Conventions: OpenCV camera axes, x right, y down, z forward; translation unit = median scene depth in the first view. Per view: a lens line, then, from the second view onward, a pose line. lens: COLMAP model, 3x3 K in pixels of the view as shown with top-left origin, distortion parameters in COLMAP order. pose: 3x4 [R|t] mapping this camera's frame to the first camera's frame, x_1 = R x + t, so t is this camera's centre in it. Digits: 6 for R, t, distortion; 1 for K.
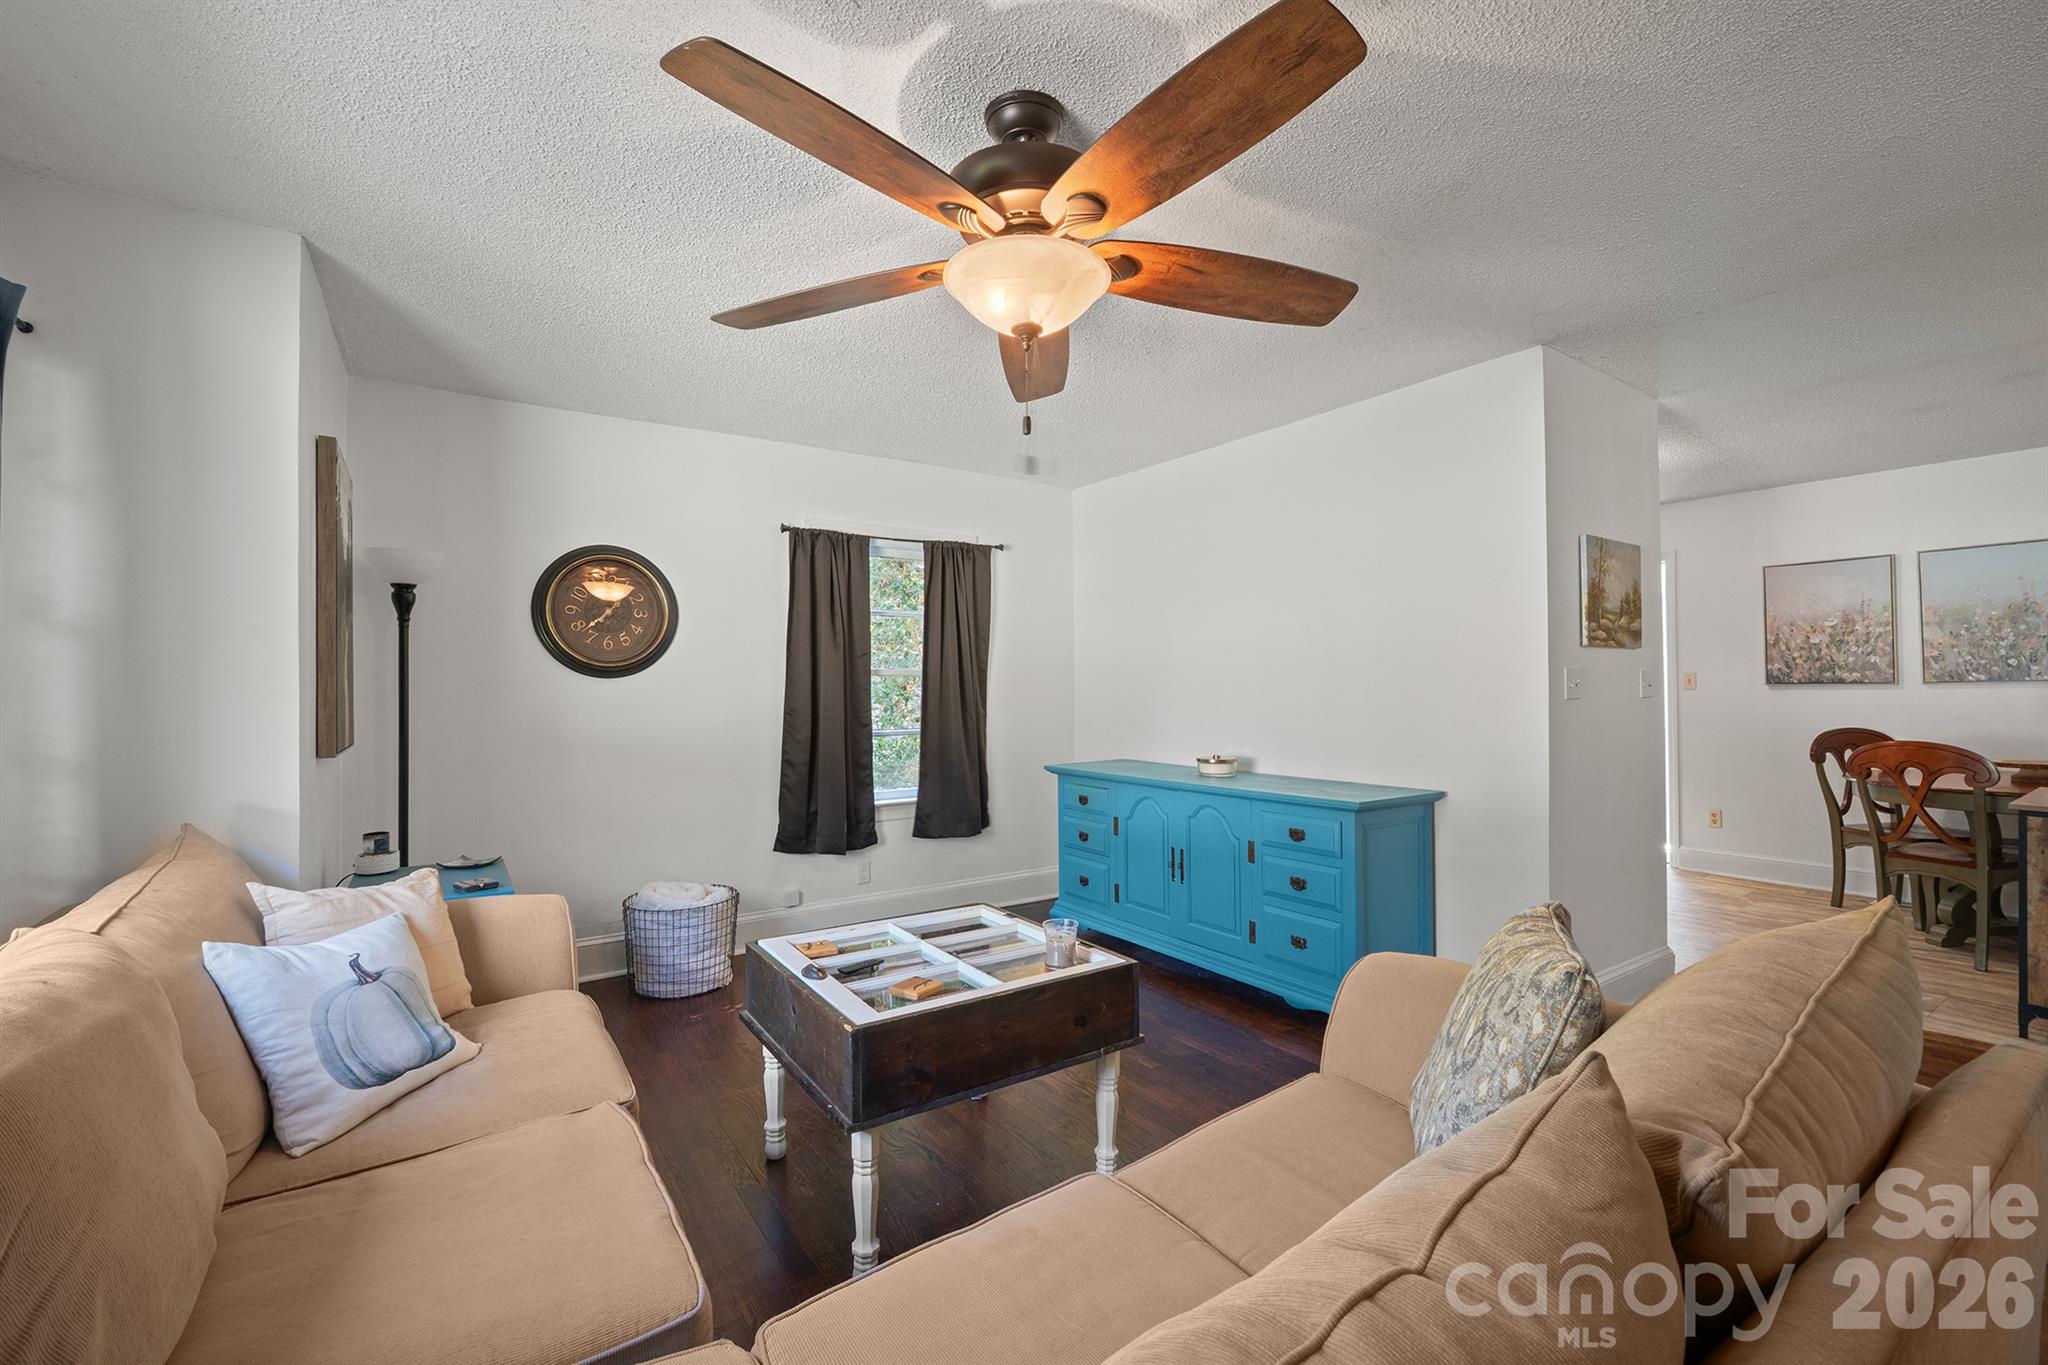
lens RADIAL K [[873.7, 0, 1026.7], [0, 873.7, 691.1], [0, 0, 1]] dist [0.000197, 0.000008]
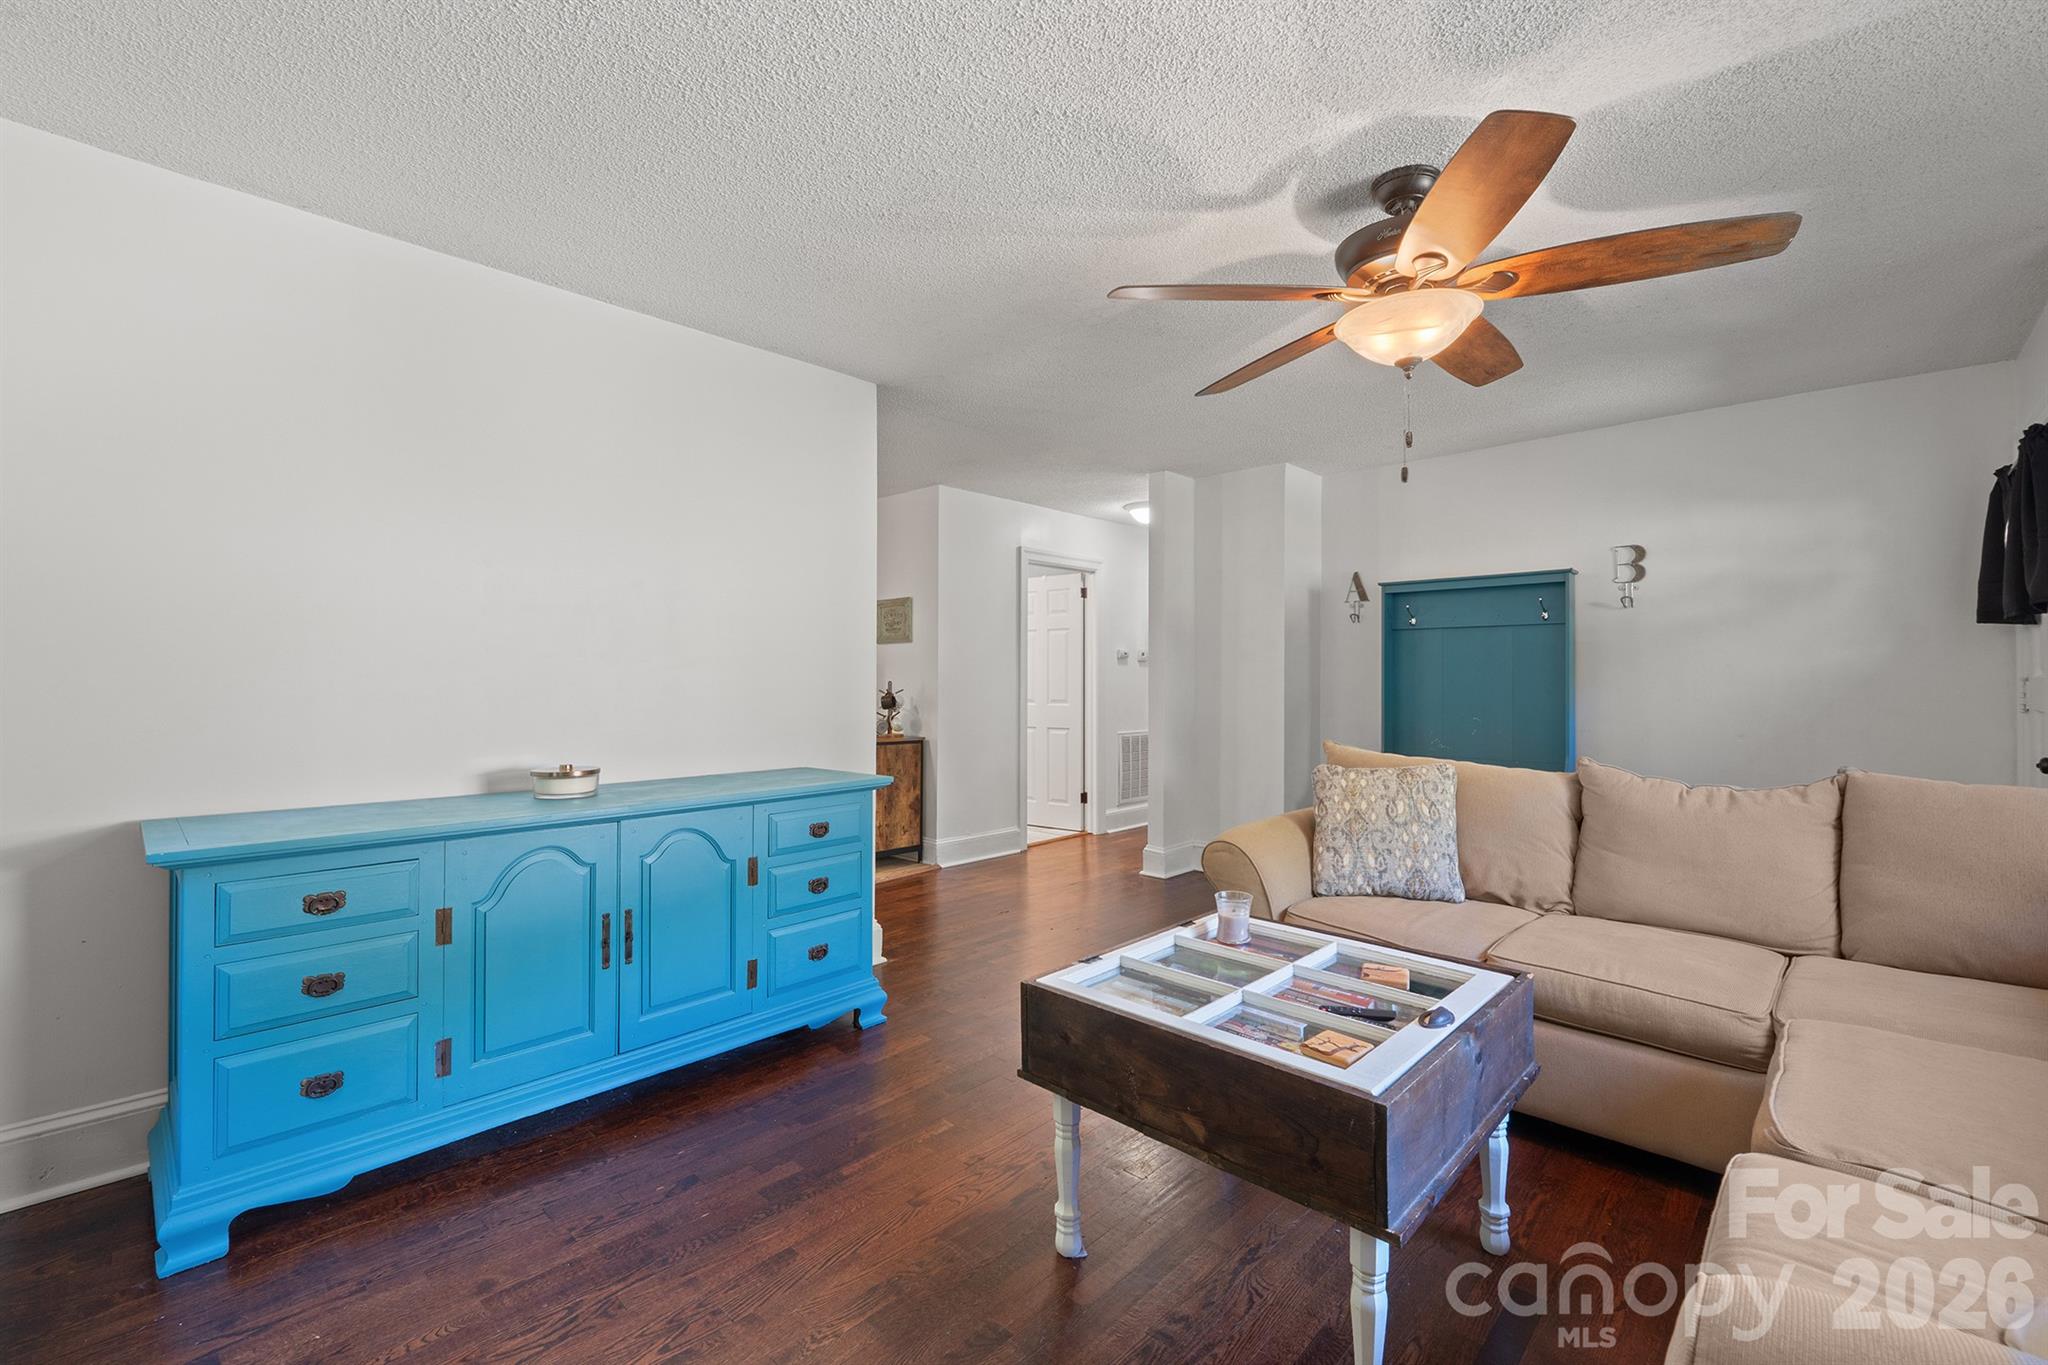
lens RADIAL K [[865.6, 0, 1019.7], [0, 865.6, 670.5], [0, 0, 1]] dist [0.000527, 0.000058]
pose [[-0.197816, 0.015689, 0.980114, -0.514737], [0.007353, 0.999868, -0.014521, 0.015858], [-0.980211, 0.004334, -0.197906, 0.852834]]
